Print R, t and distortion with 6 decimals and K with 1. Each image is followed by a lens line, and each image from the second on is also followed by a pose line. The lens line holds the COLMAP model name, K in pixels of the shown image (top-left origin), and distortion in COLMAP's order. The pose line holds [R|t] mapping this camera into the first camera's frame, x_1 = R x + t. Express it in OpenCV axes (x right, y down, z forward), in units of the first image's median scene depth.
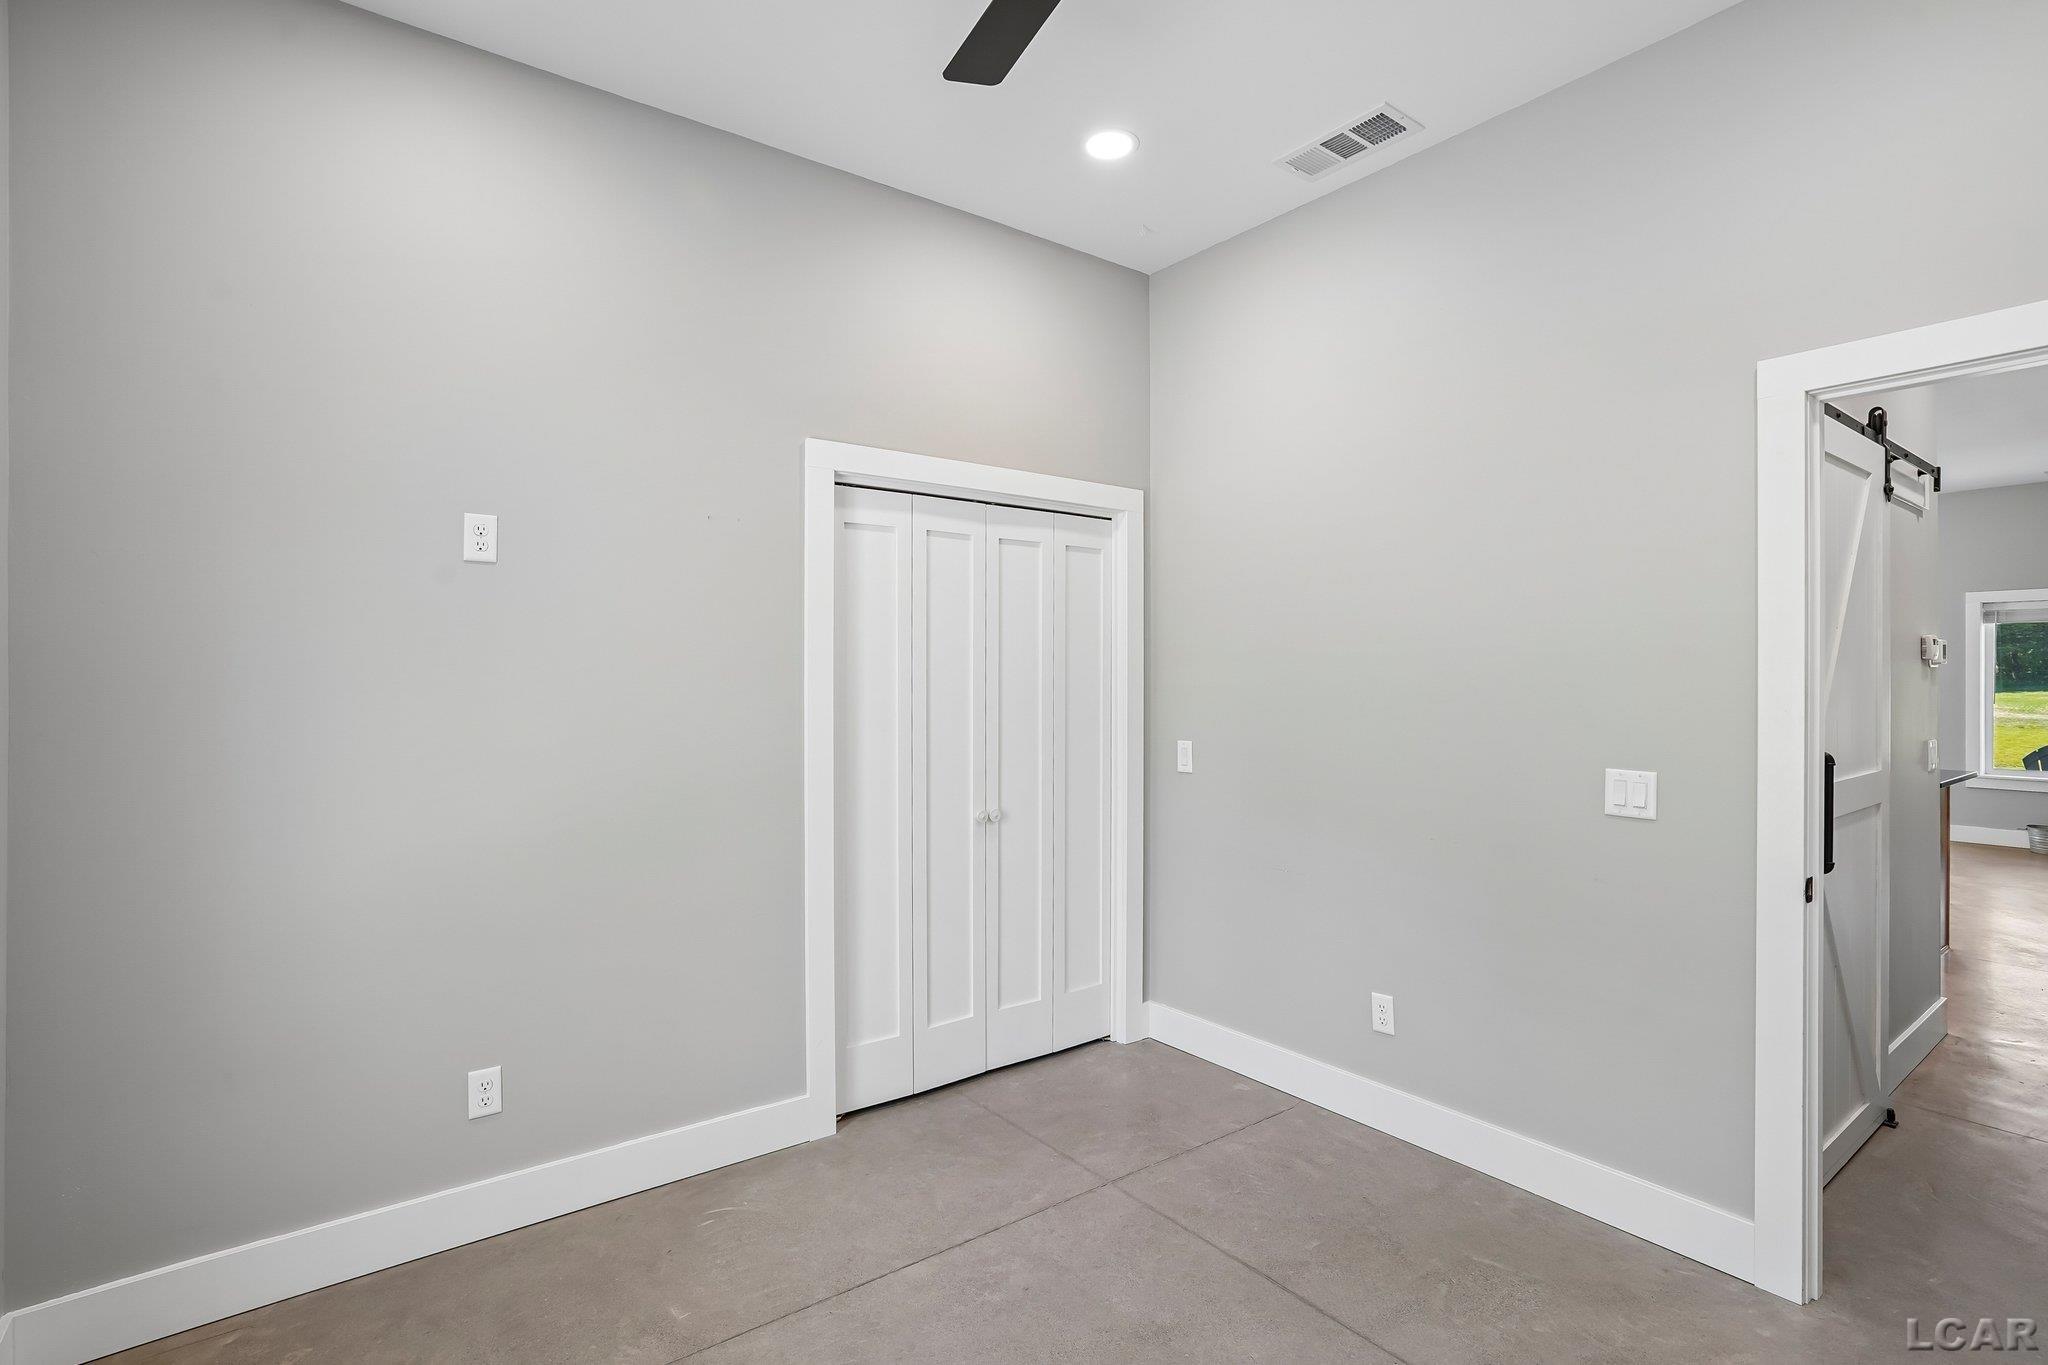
lens RADIAL K [[994.2, 0, 1024.0], [0, 994.2, 682.5], [0, 0, 1]] dist [-0.002413, 0.000056]
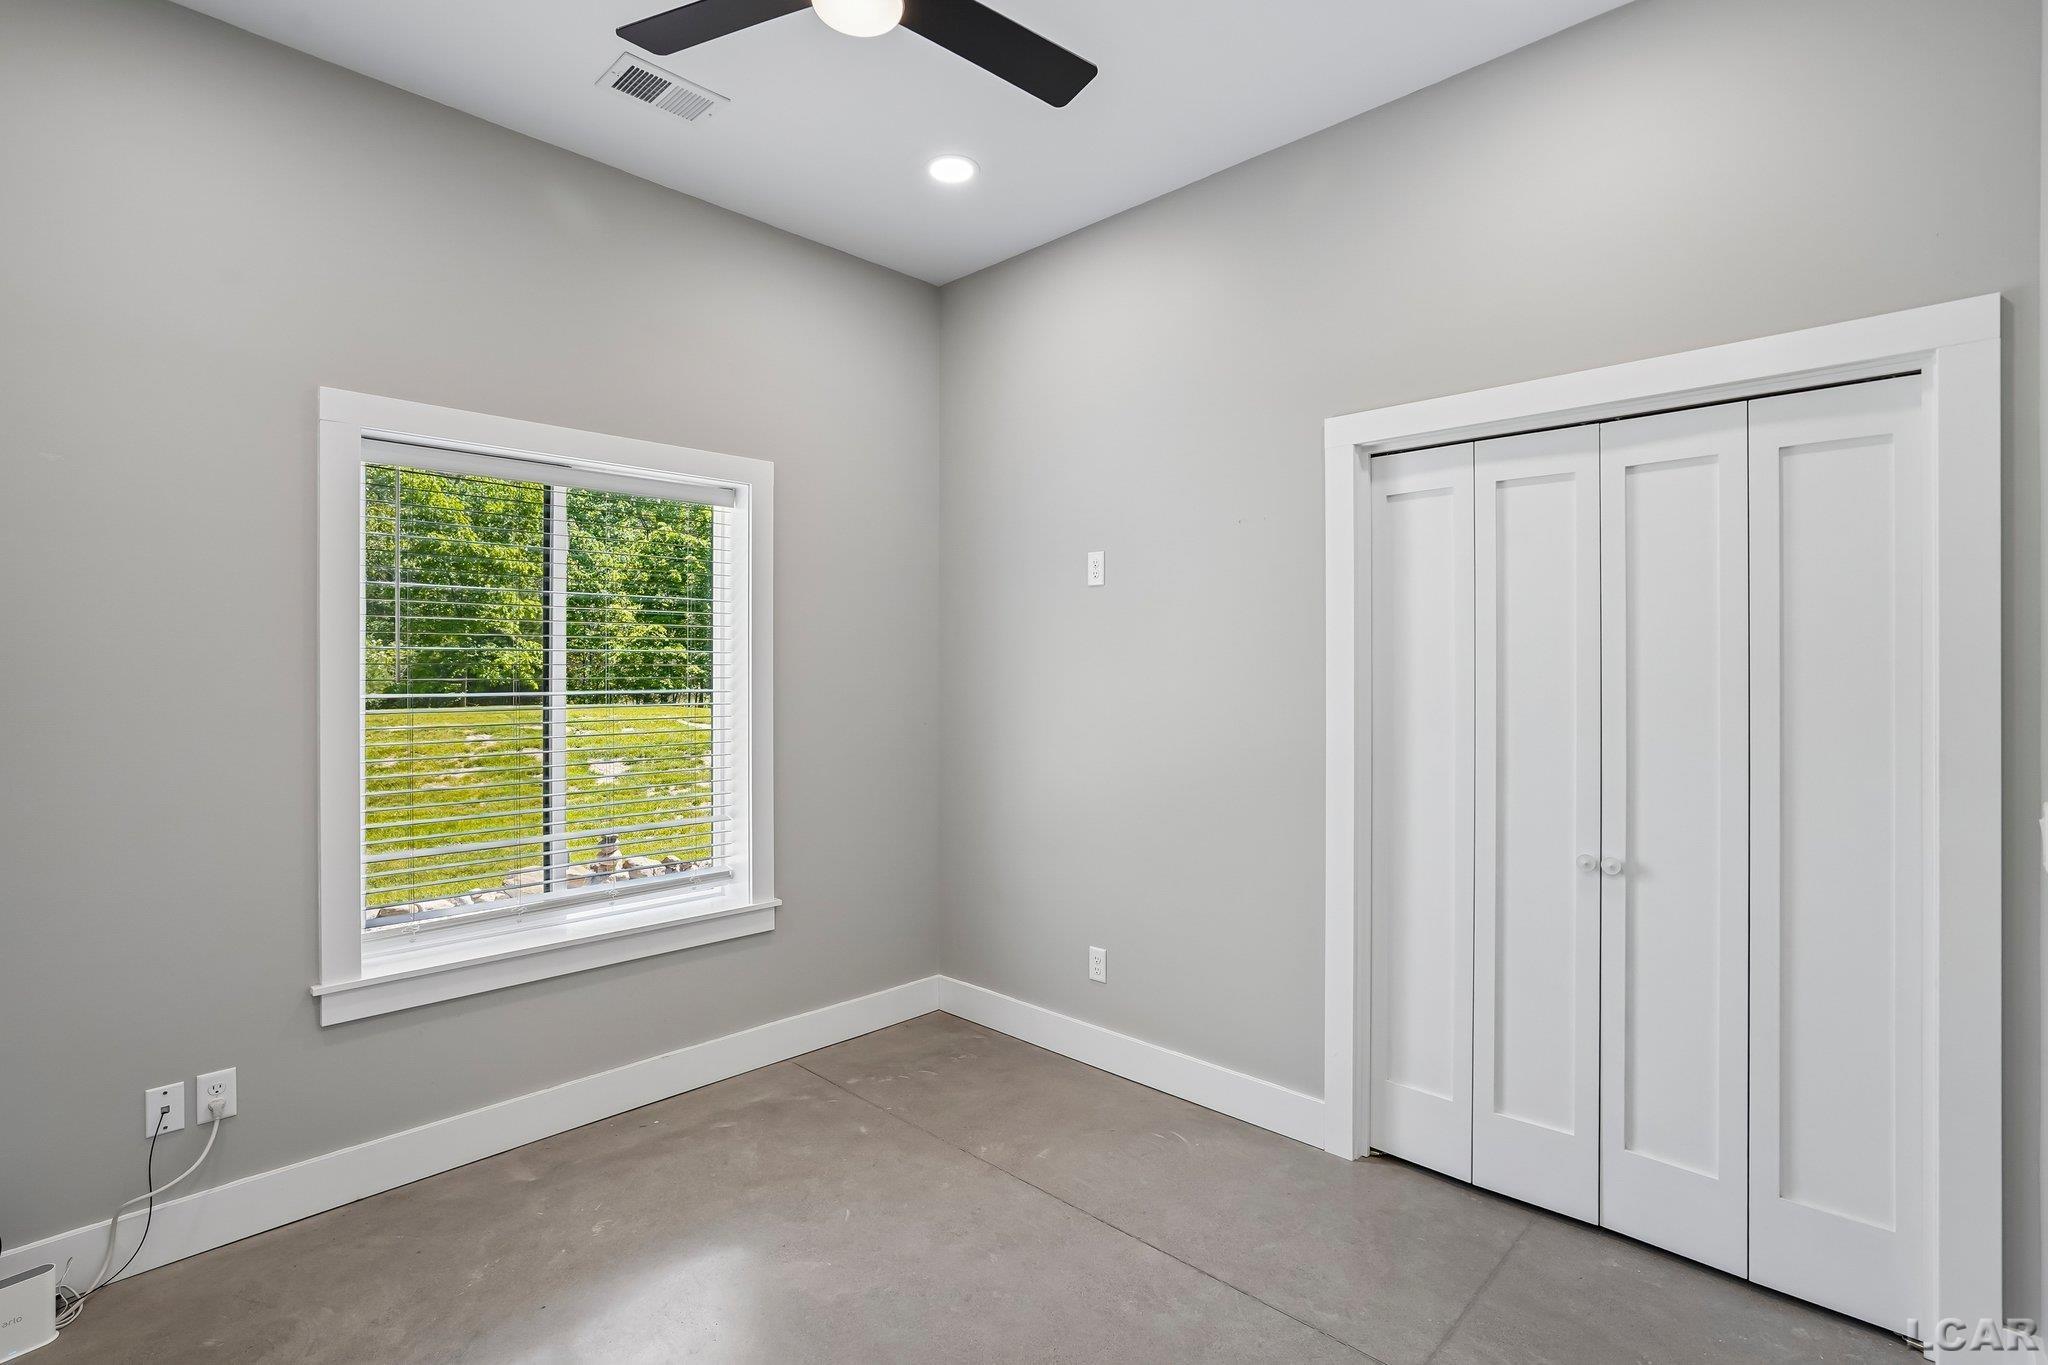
lens RADIAL K [[974.7, 0, 1016.3], [0, 974.7, 669.5], [0, 0, 1]] dist [-0.002617, -0.000065]
pose [[0.156568, 0.000330, -0.987667, 0.631564], [-0.007541, 0.999971, -0.000861, -0.000613], [0.987638, 0.007583, 0.156566, 0.524976]]
